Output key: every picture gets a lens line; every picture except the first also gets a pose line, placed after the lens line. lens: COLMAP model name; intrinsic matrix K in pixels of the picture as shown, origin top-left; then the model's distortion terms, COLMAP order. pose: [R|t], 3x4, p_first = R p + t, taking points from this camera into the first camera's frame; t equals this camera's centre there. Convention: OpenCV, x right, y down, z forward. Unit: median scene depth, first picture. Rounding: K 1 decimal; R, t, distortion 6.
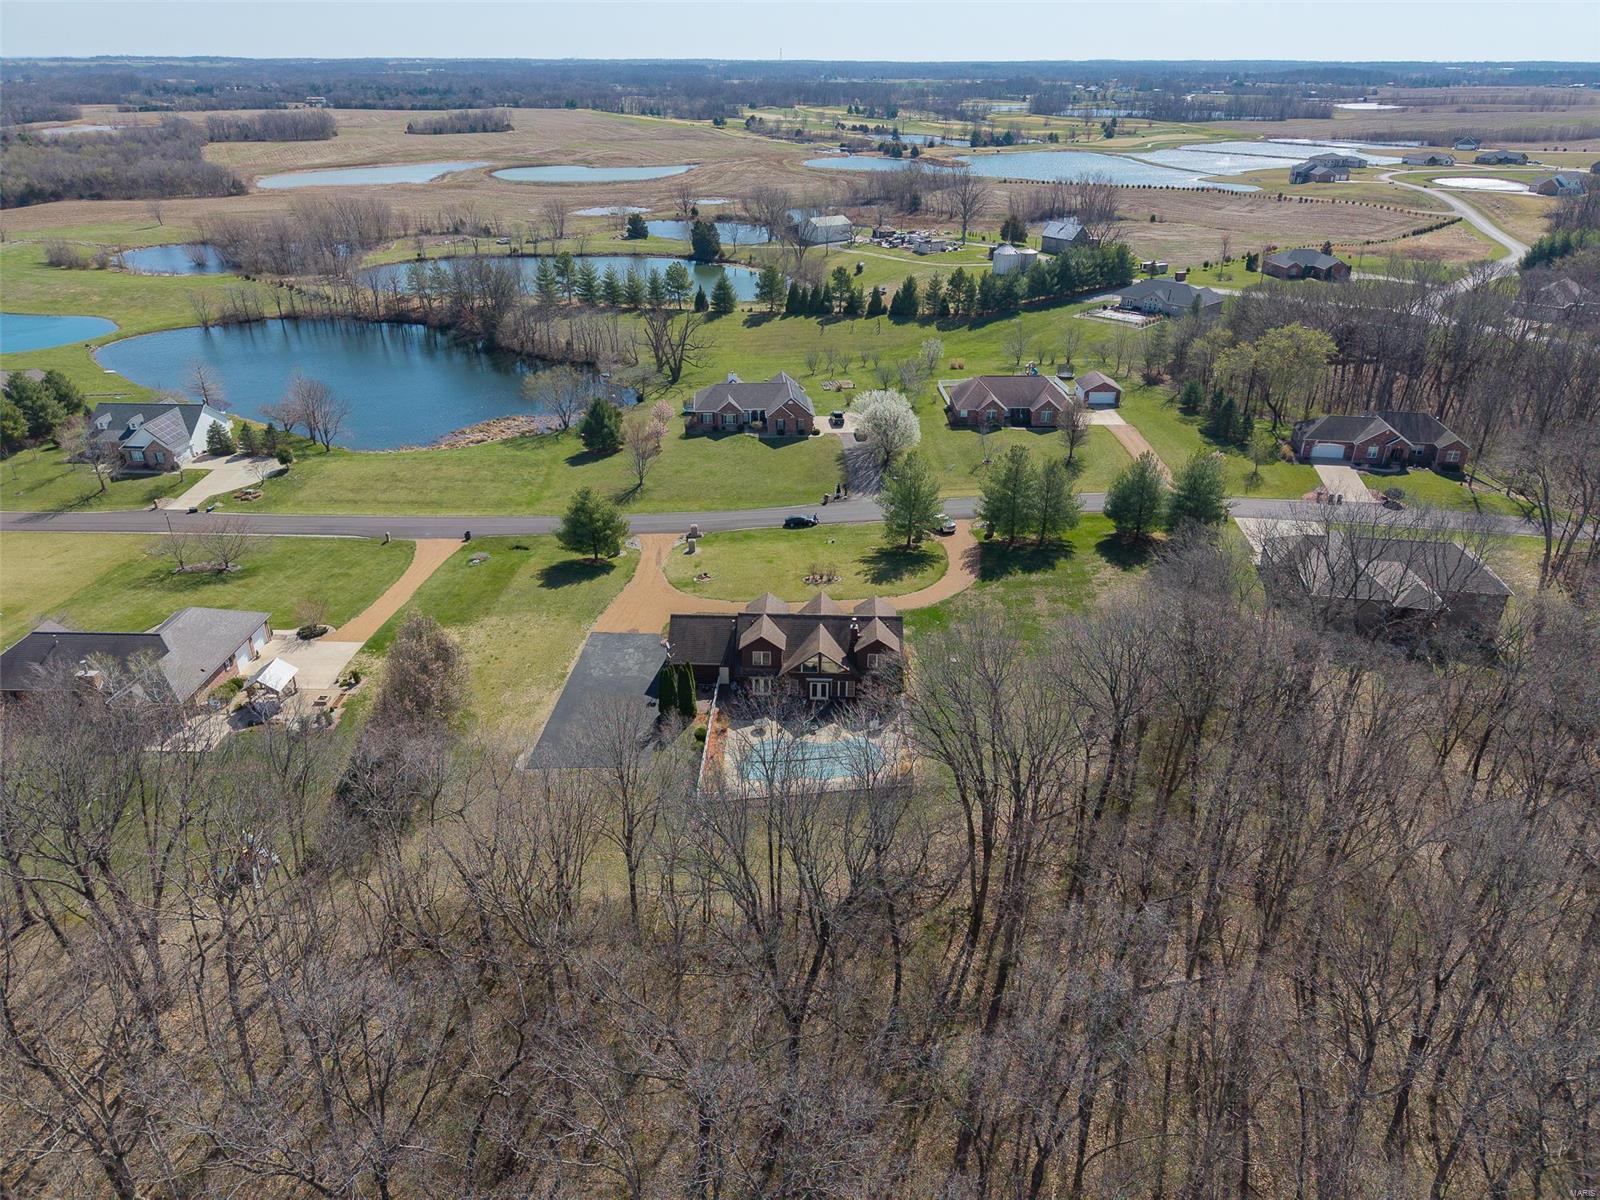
lens RADIAL K [[1071.5, 0, 797.1], [0, 1071.5, 606.9], [0, 0, 1]] dist [0.018223, -0.018542]
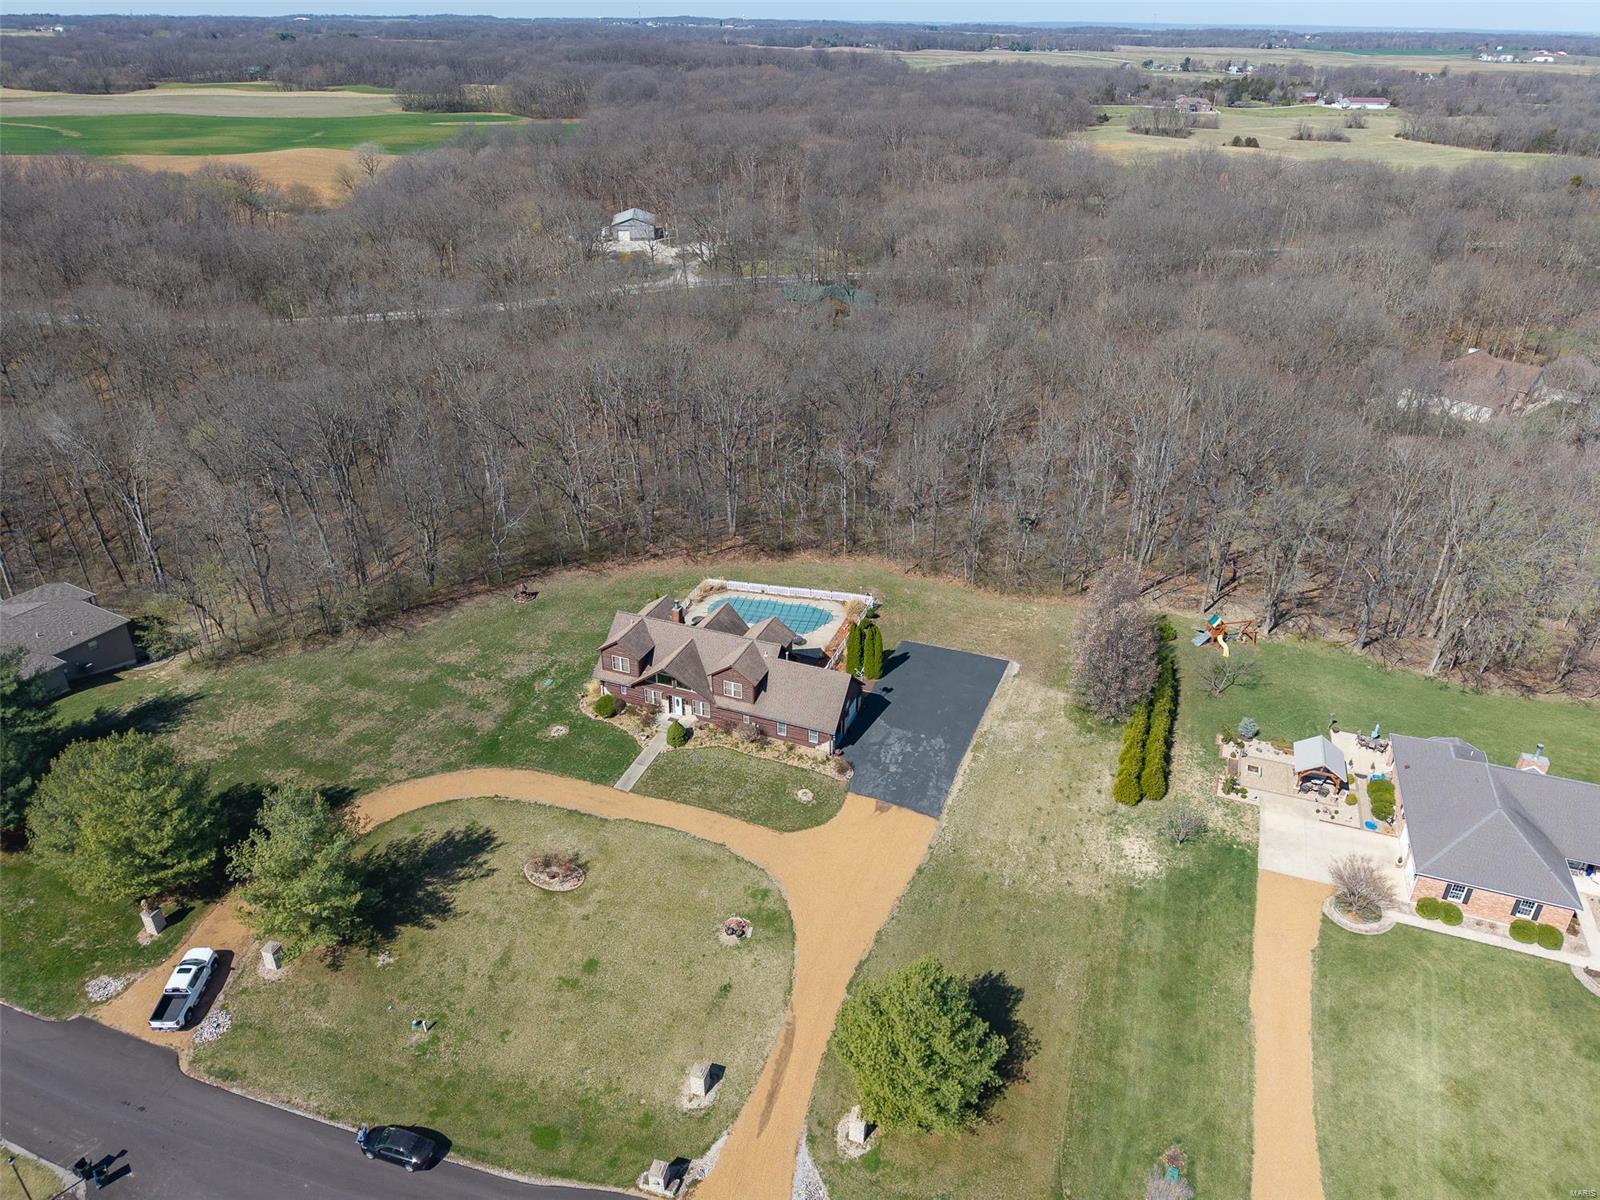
lens RADIAL K [[1071.5, 0, 802.8], [0, 1071.5, 597.1], [0, 0, 1]] dist [0.018223, -0.018542]
pose [[-0.945983, -0.162739, 0.280413, -0.116716], [0.137874, 0.580869, 0.802235, -0.270111], [-0.293438, 0.797563, -0.527055, 0.530796]]
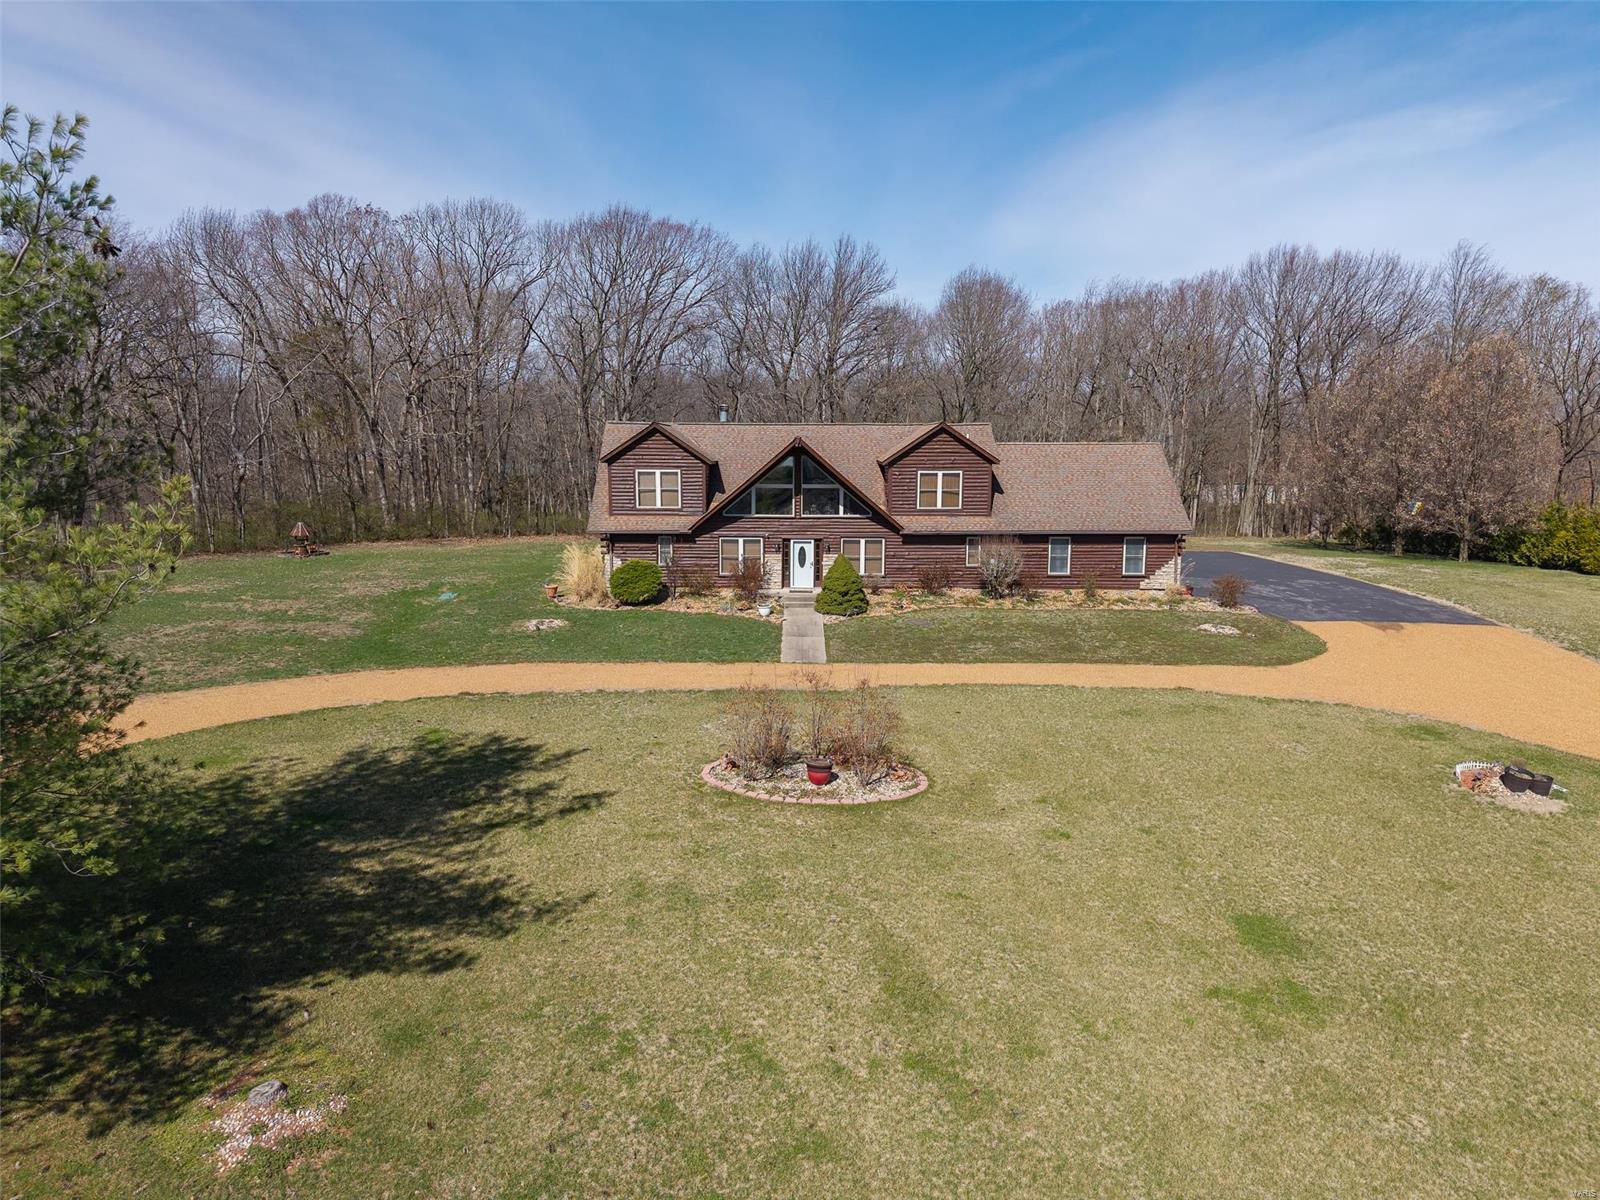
lens RADIAL K [[1071.5, 0, 794.6], [0, 1071.5, 607.5], [0, 0, 1]] dist [0.018223, -0.018542]
pose [[-0.998568, 0.000221, -0.053496, 0.017833], [-0.030826, 0.814914, 0.578761, -0.067582], [0.043722, 0.579582, -0.813740, 0.516667]]
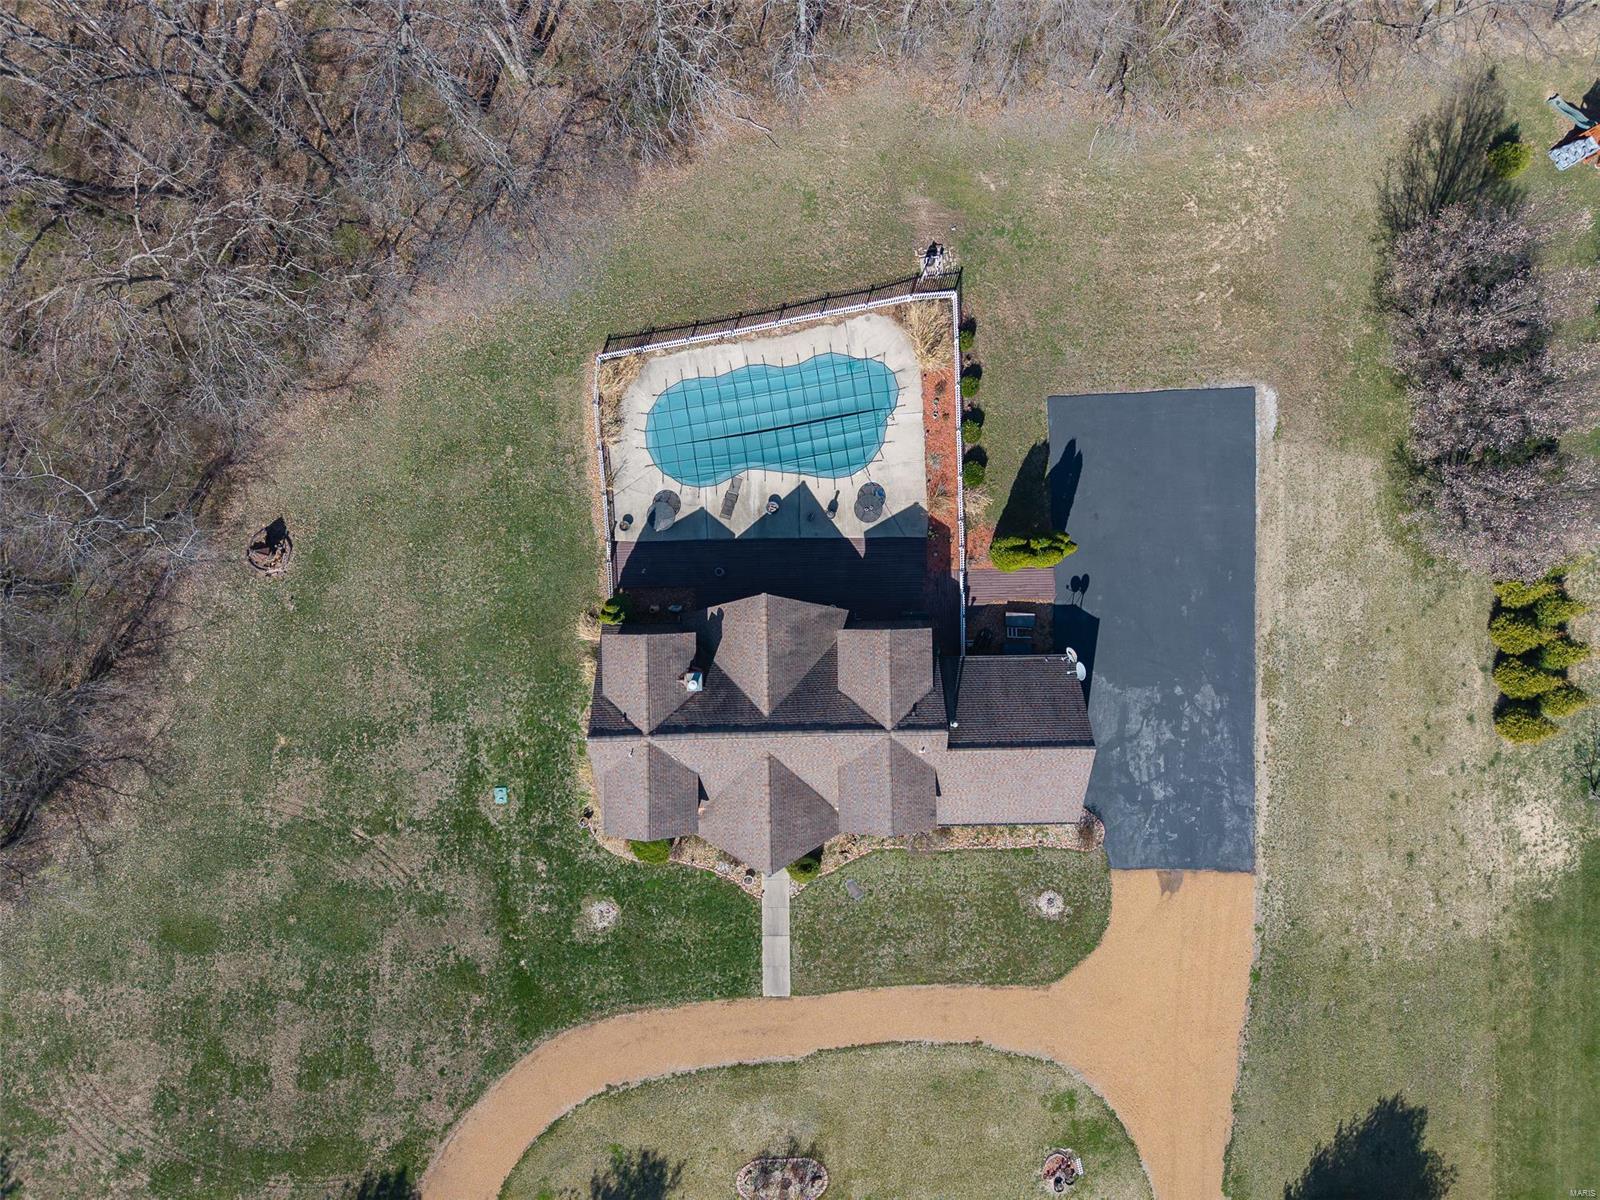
lens RADIAL K [[1071.5, 0, 823.6], [0, 1071.5, 622.8], [0, 0, 1]] dist [0.018223, -0.018542]
pose [[-0.997677, 0.065842, -0.017497, 0.001201], [-0.045745, -0.457112, 0.888232, -0.141551], [0.050485, 0.886969, 0.459062, 0.275706]]
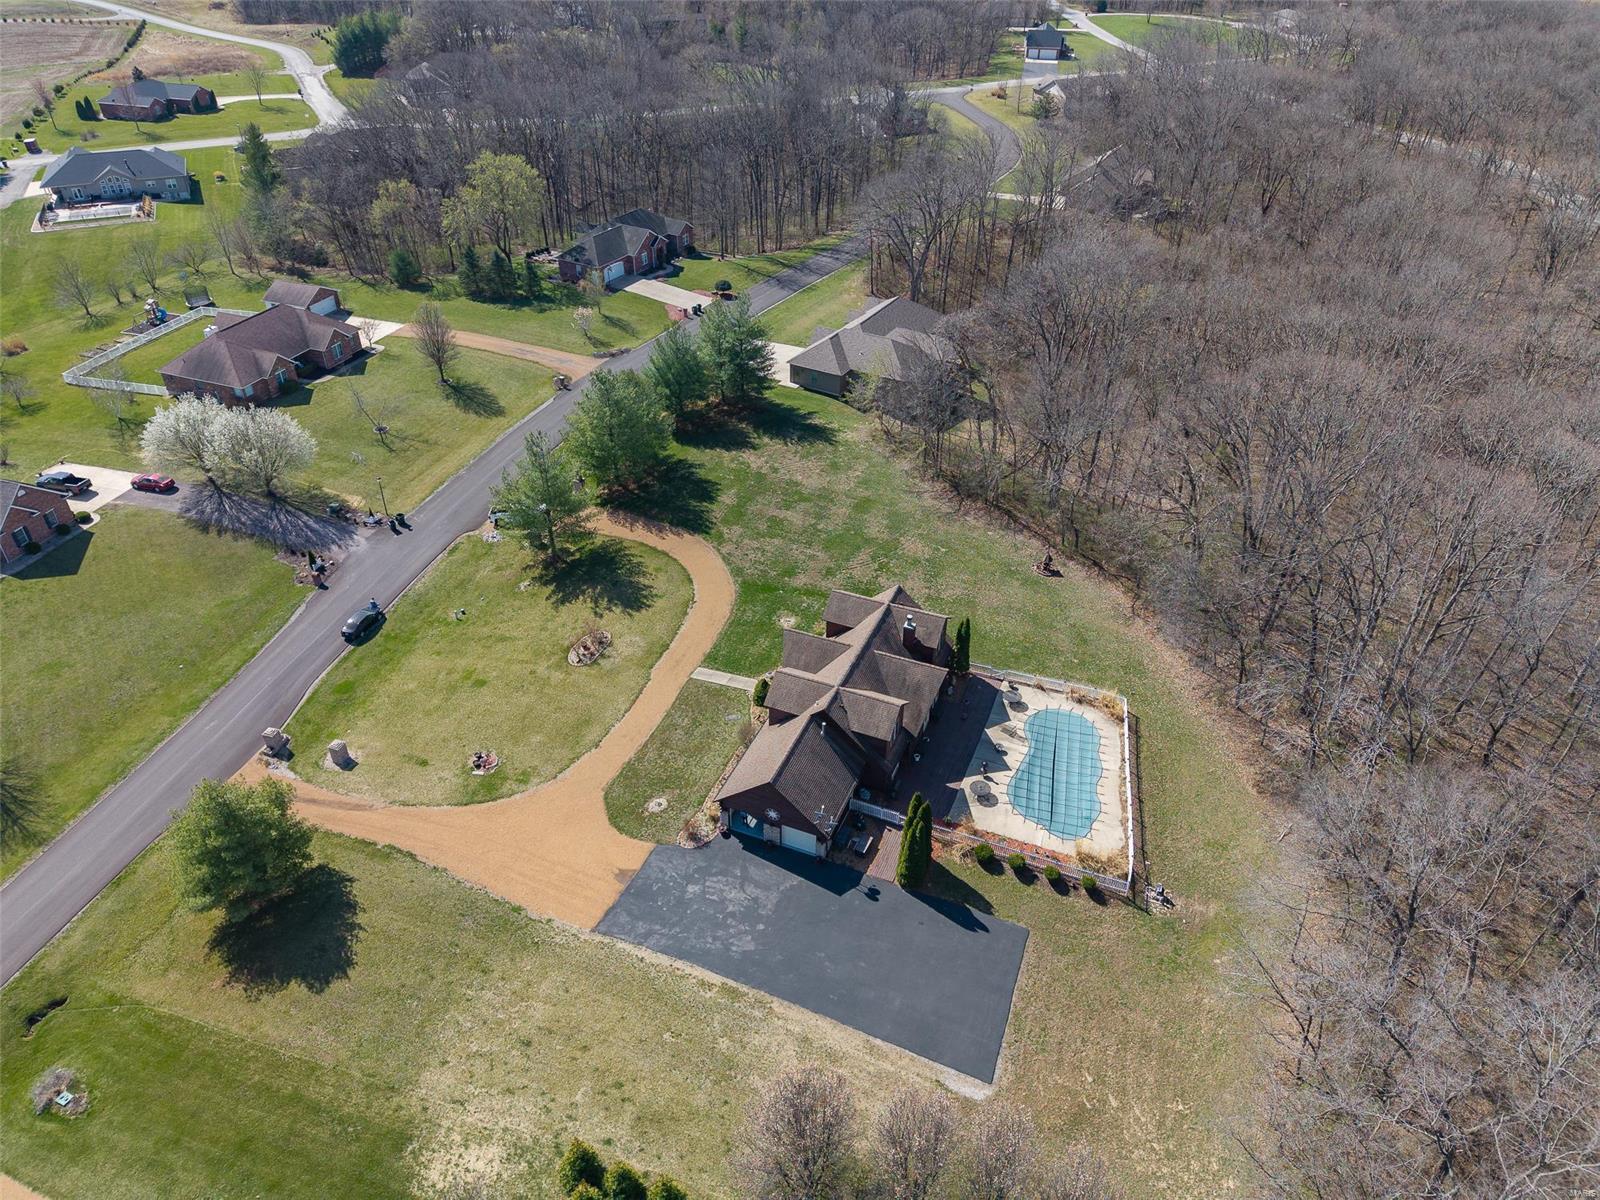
lens RADIAL K [[1071.5, 0, 797.9], [0, 1071.5, 598.7], [0, 0, 1]] dist [0.018223, -0.018542]
pose [[0.341989, -0.543638, 0.766486, -0.204518], [0.420254, 0.818035, 0.392690, -0.123107], [-0.840494, 0.187823, 0.508225, 0.240549]]
